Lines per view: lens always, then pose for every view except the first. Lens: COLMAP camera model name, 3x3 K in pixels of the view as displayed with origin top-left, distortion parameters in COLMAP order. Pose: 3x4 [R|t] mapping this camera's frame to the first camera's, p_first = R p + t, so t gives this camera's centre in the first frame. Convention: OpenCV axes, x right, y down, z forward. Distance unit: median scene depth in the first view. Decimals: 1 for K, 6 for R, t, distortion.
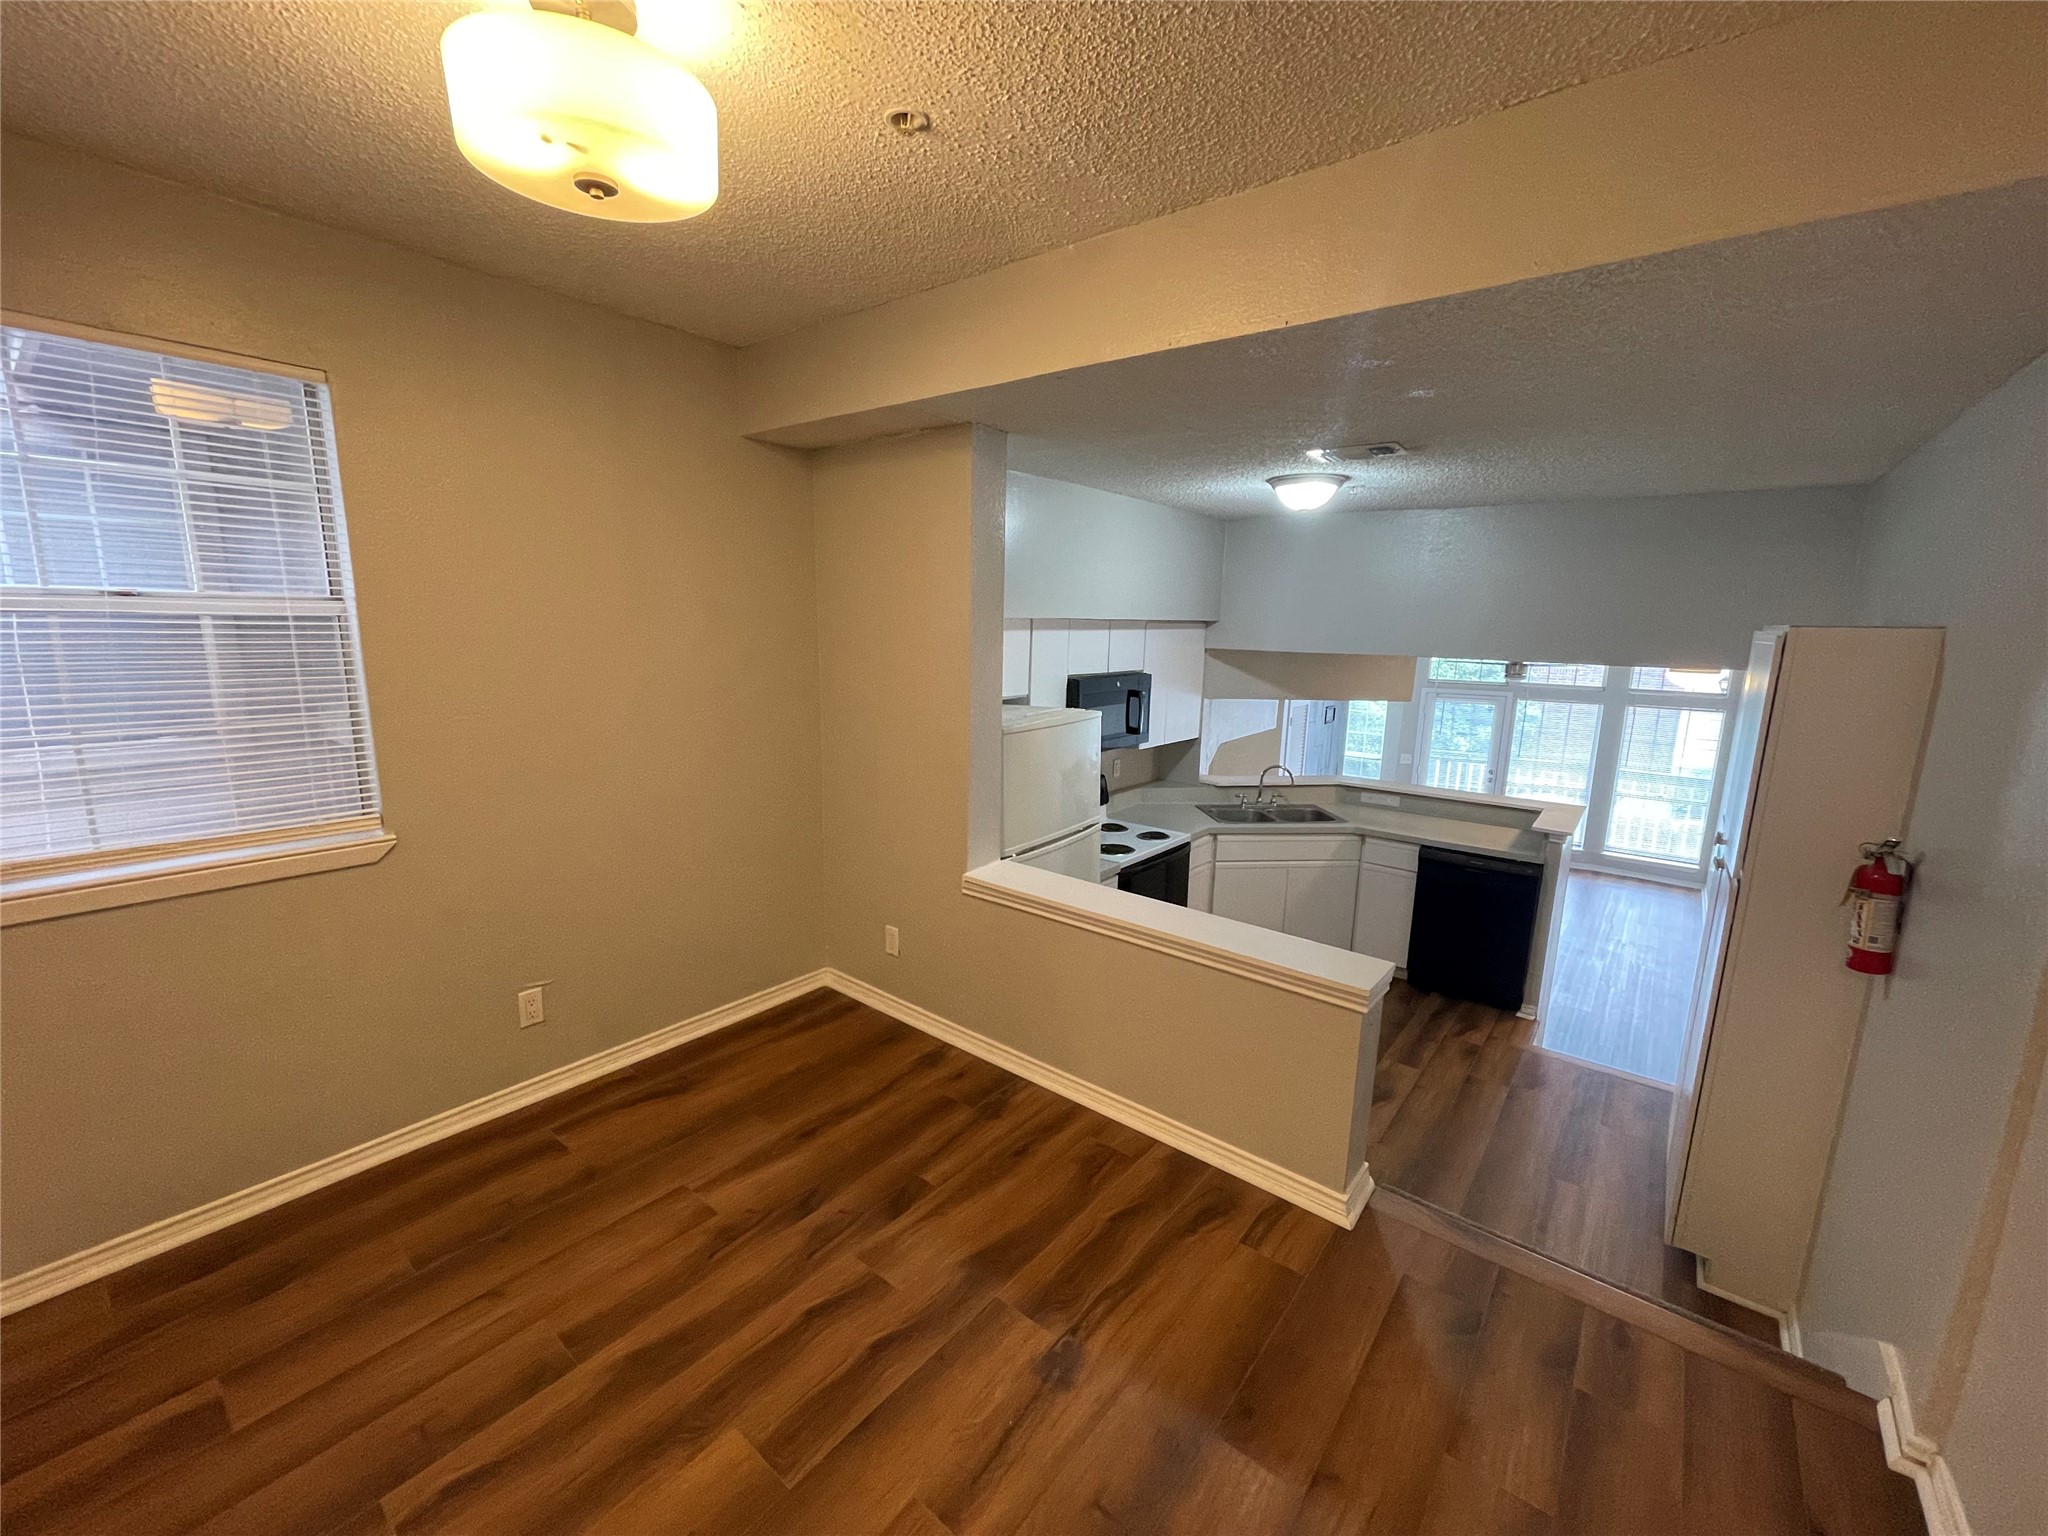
lens RADIAL K [[826.4, 0, 1015.5], [0, 826.4, 767.1], [0, 0, 1]] dist [-0.001436, 0.000230]
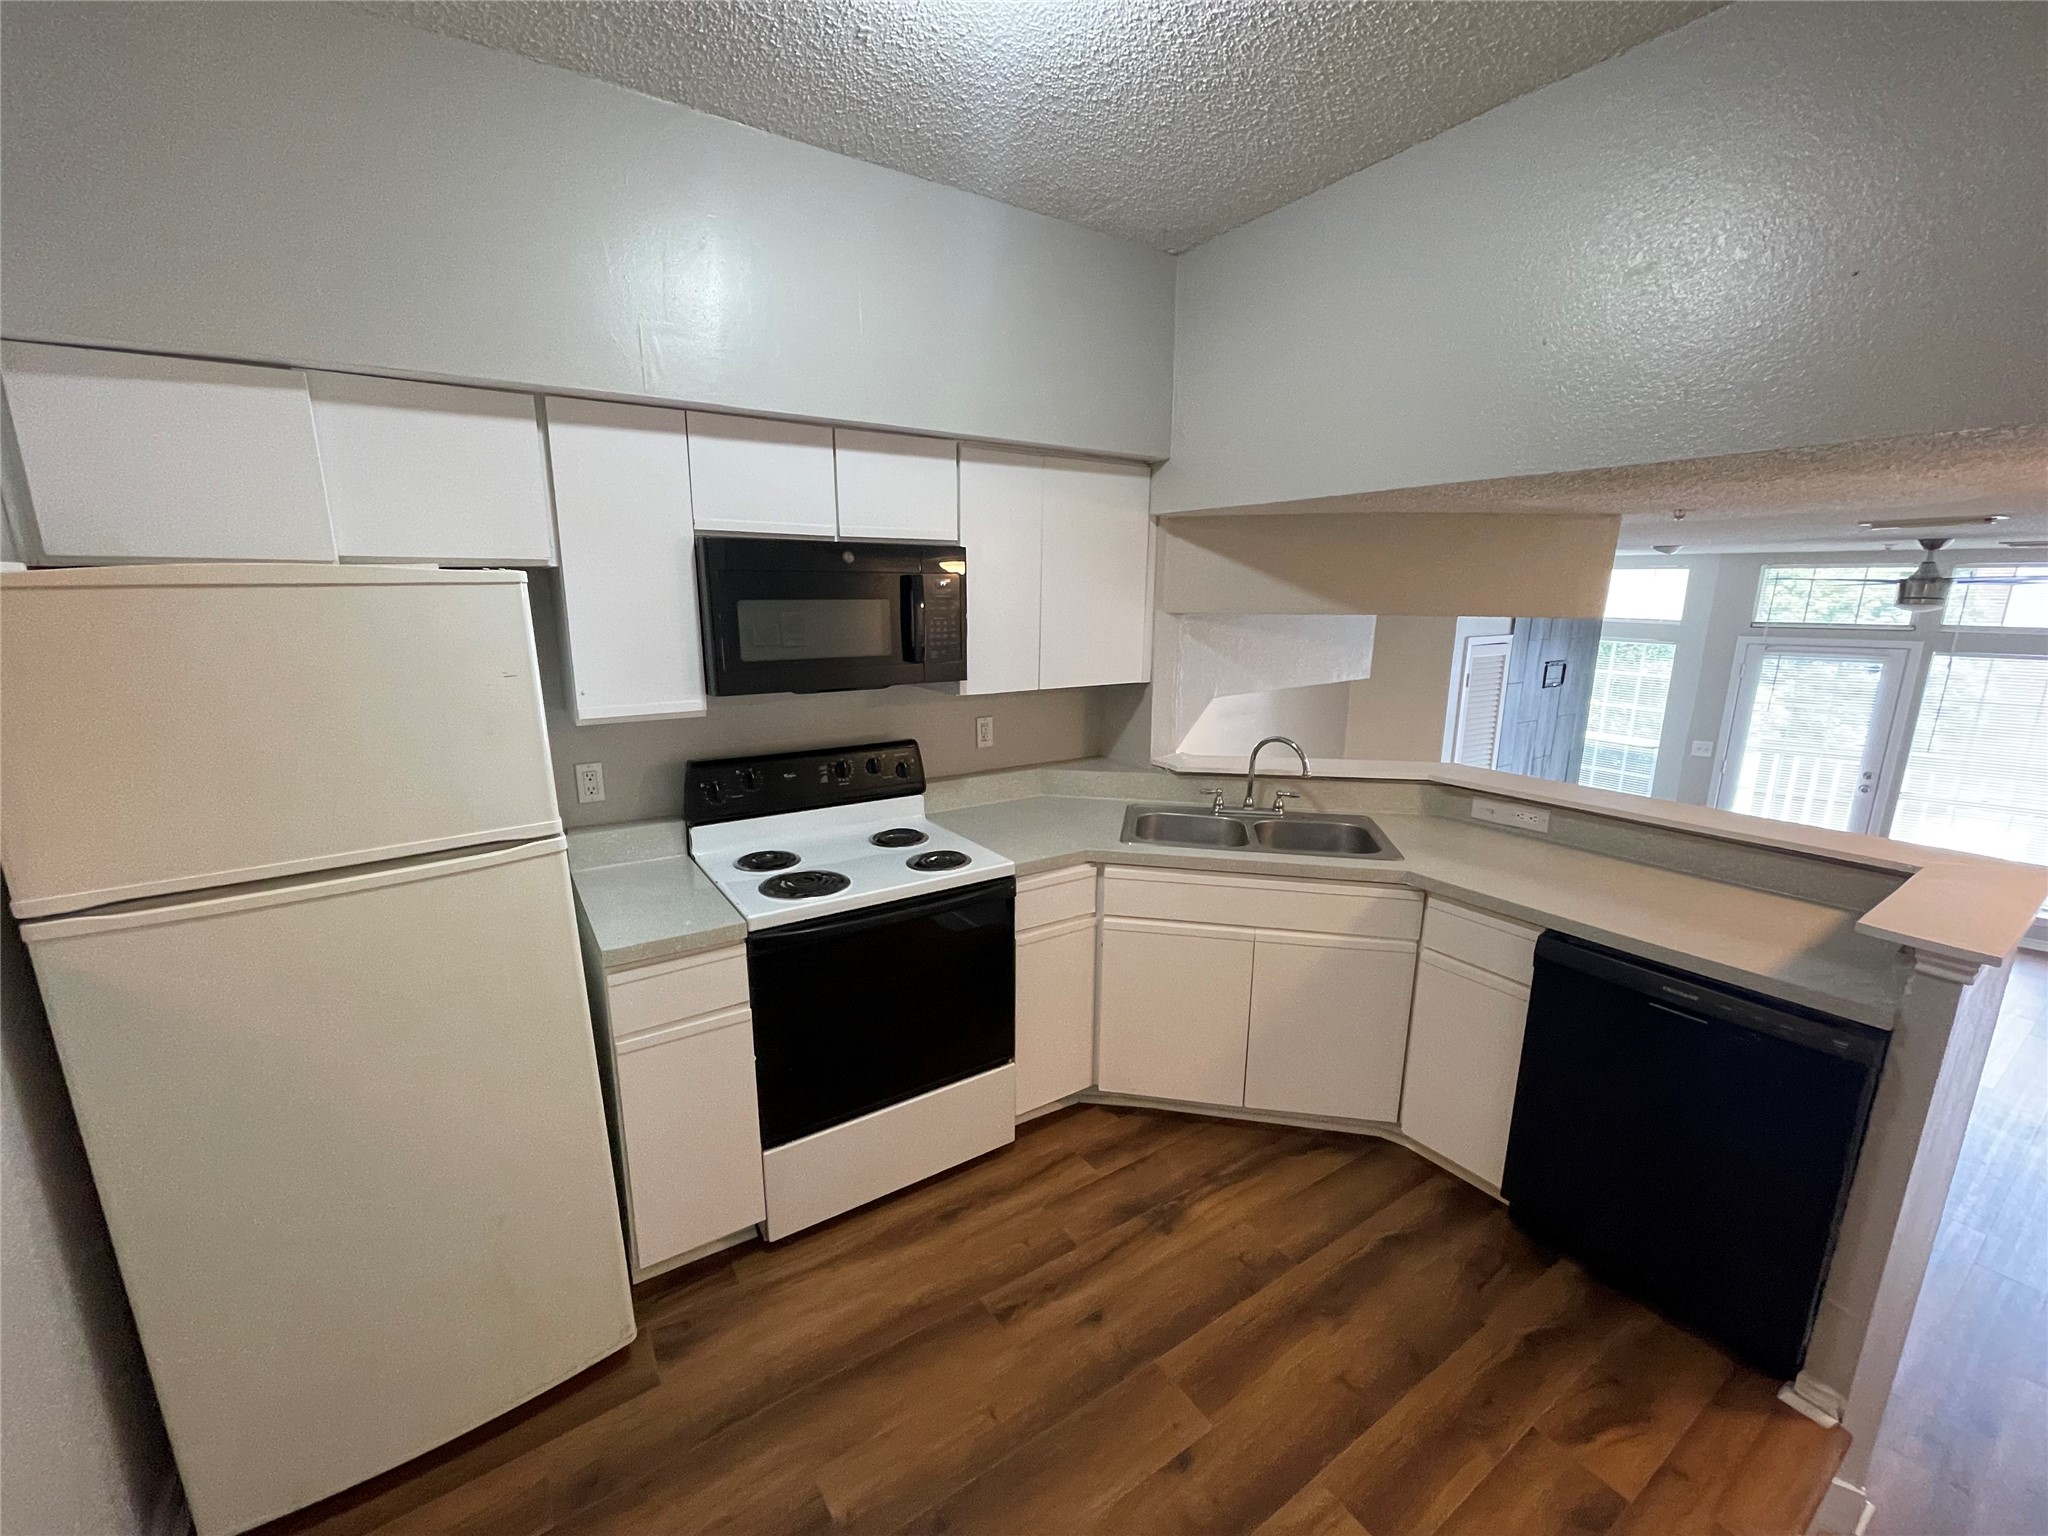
lens RADIAL K [[826.4, 0, 1015.5], [0, 826.4, 767.1], [0, 0, 1]] dist [-0.001436, 0.000230]
pose [[0.951845, 0.046832, -0.302980, 0.528941], [-0.037978, 0.998664, 0.035052, 0.007867], [0.304217, -0.021857, 0.952352, 0.756904]]
